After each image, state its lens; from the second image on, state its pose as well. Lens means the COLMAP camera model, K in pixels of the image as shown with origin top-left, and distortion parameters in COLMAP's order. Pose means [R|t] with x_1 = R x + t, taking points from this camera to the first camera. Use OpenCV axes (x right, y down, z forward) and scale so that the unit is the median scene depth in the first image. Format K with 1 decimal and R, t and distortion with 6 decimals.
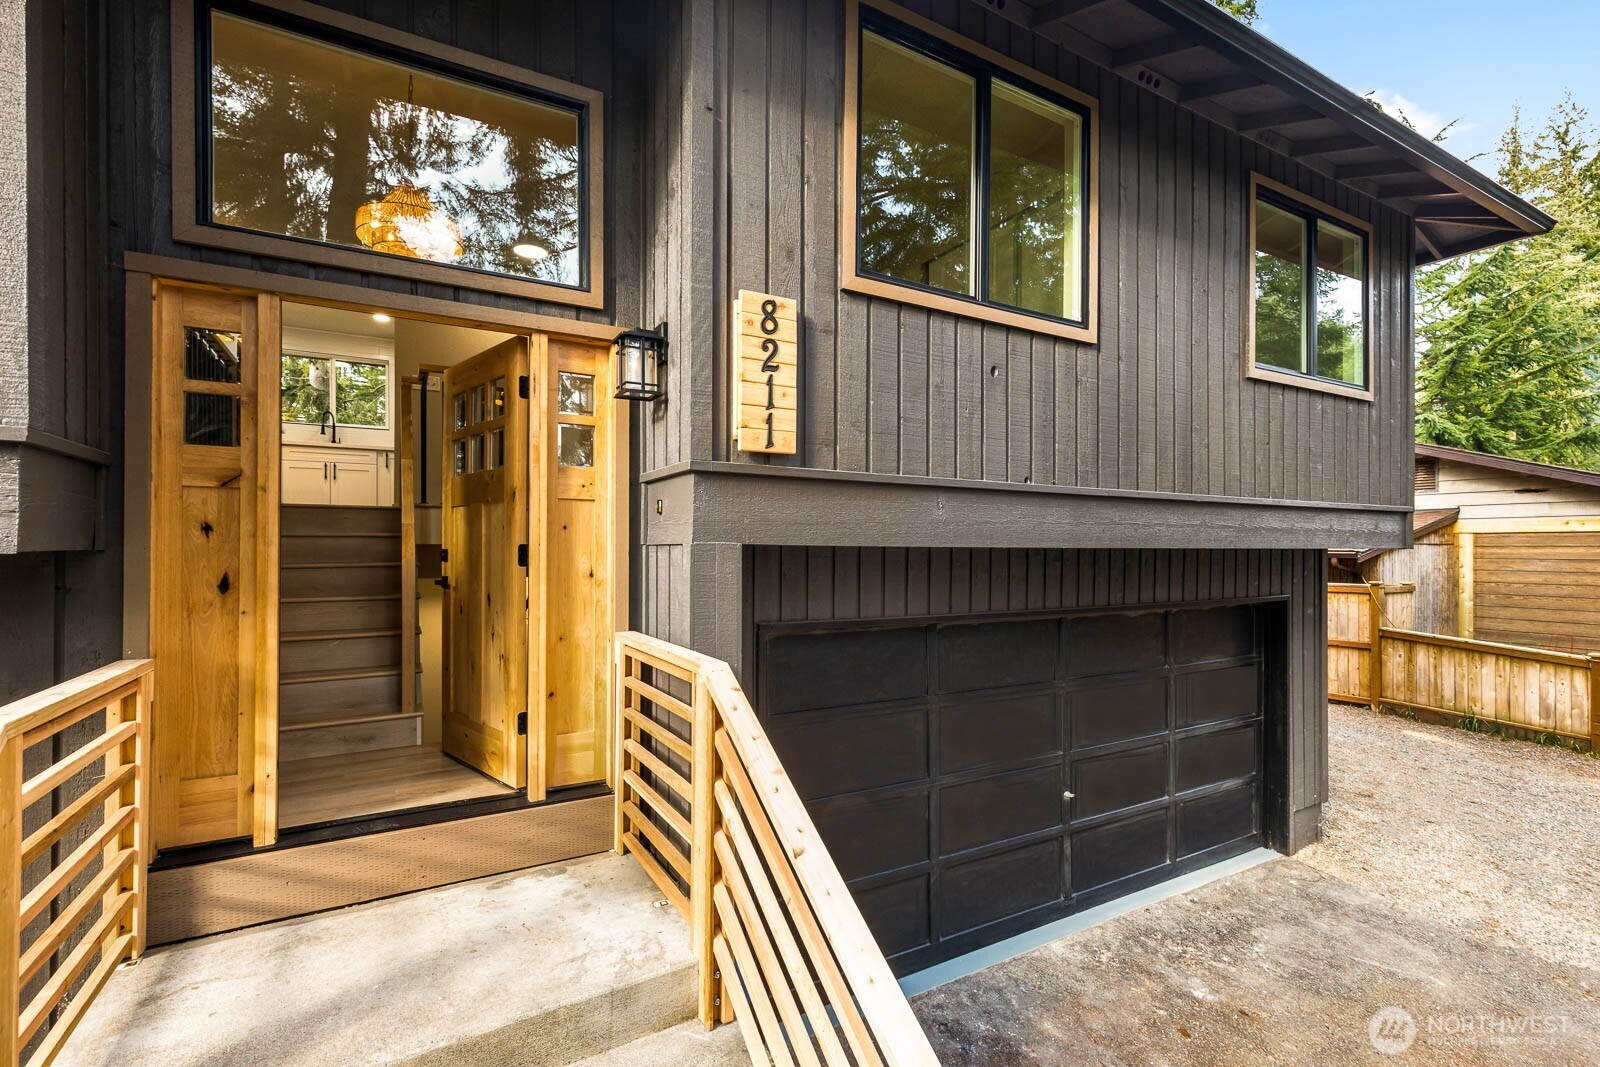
lens RADIAL K [[727.2, 0, 799.3], [0, 727.2, 547.5], [0, 0, 1]] dist [0.012081, 0.000450]
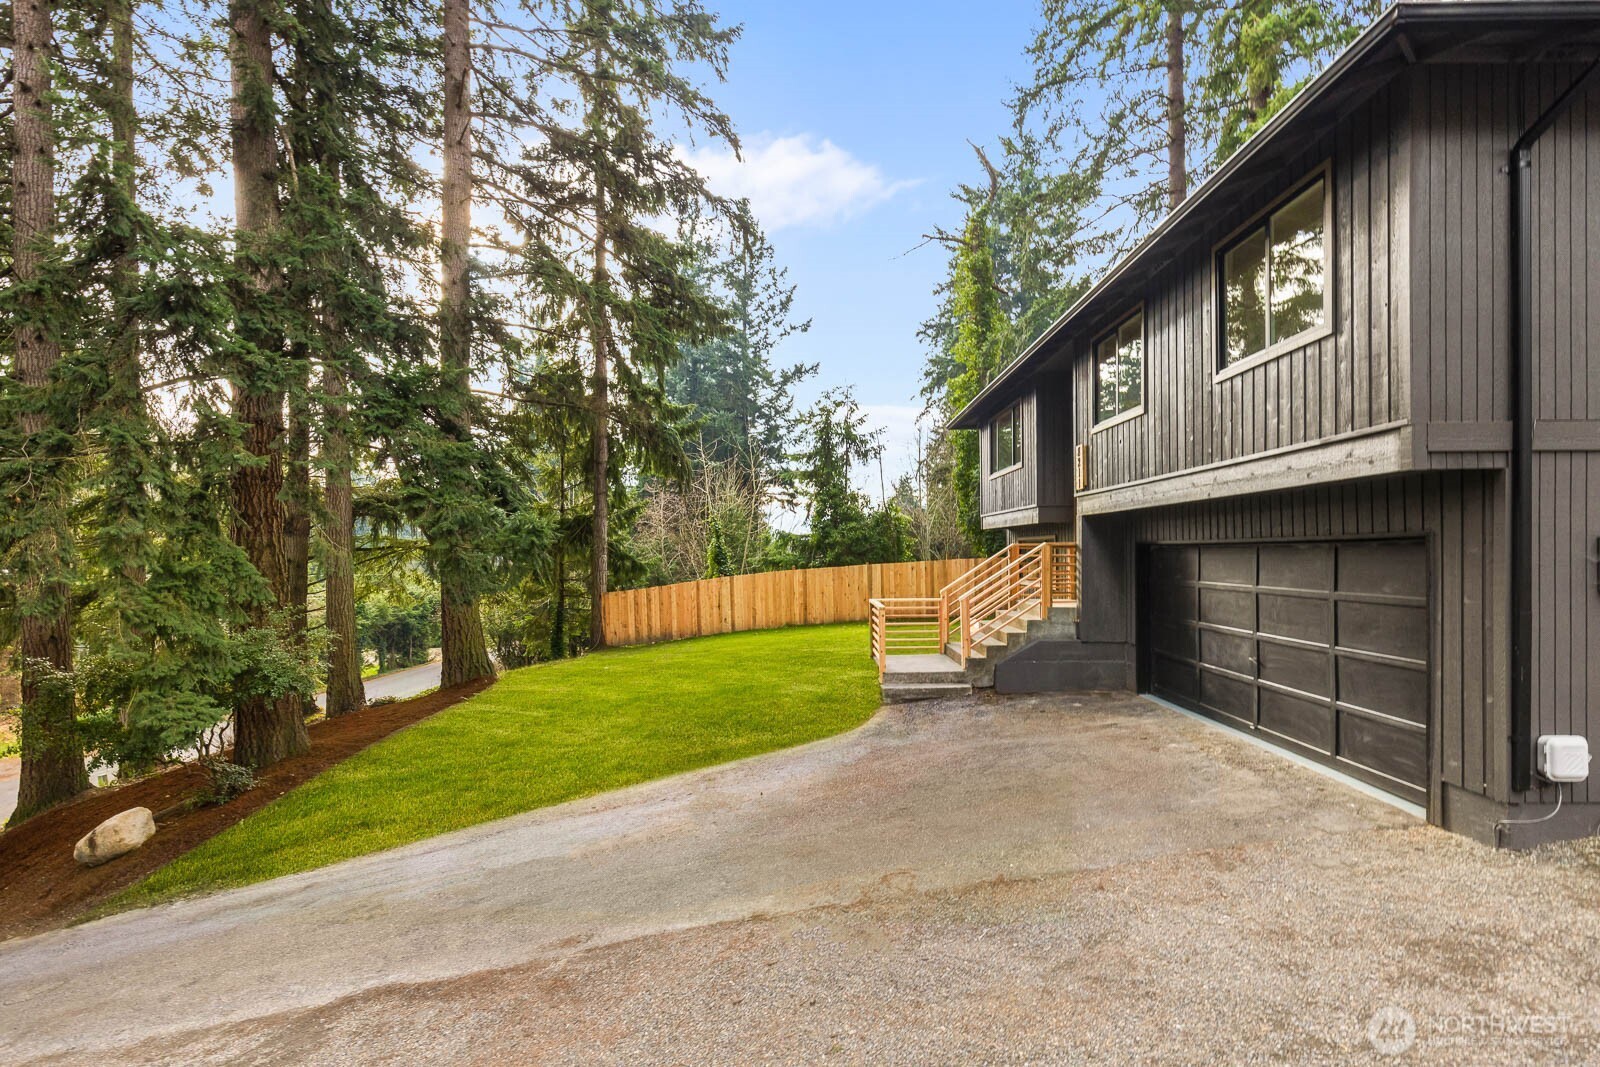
lens RADIAL K [[727.2, 0, 806.8], [0, 727.2, 558.7], [0, 0, 1]] dist [0.012081, 0.000450]
pose [[-0.513155, -0.000624, -0.858296, 2.181469], [-0.002912, 0.999995, 0.001014, 0.121372], [0.858291, 0.003020, -0.513154, 0.969341]]
